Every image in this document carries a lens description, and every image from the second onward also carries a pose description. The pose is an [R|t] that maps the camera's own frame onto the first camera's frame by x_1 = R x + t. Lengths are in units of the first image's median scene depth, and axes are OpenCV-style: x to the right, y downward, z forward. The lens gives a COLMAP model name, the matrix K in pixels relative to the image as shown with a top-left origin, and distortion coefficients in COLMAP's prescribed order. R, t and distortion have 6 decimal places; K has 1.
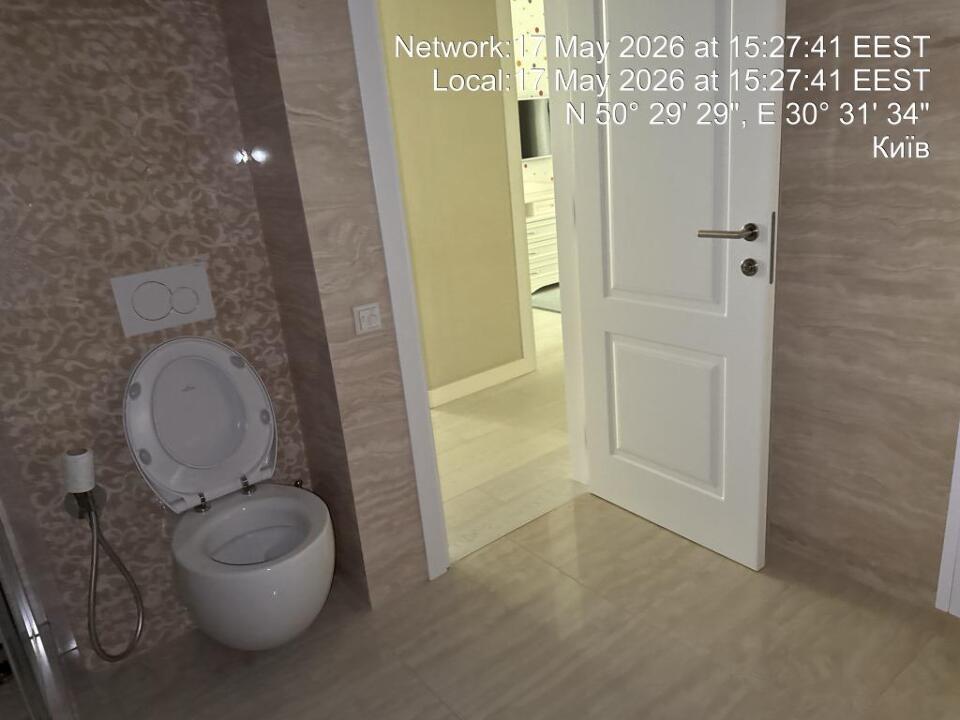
lens RADIAL K [[696.1, 0, 474.1], [0, 696.1, 359.7], [0, 0, 1]] dist [0.027980, -0.037484]
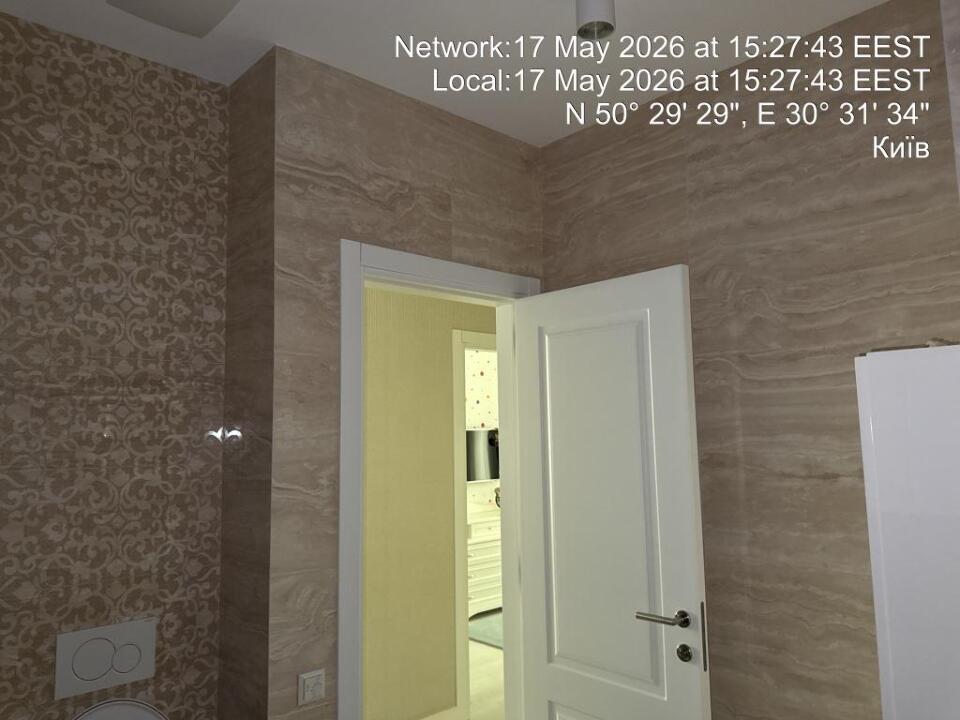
lens RADIAL K [[696.1, 0, 485.3], [0, 696.1, 363.7], [0, 0, 1]] dist [0.027980, -0.037484]
pose [[0.992351, 0.090748, 0.083688, -0.036776], [-0.047652, 0.906987, -0.418455, -0.075110], [-0.113878, 0.411266, 0.904374, -0.112085]]
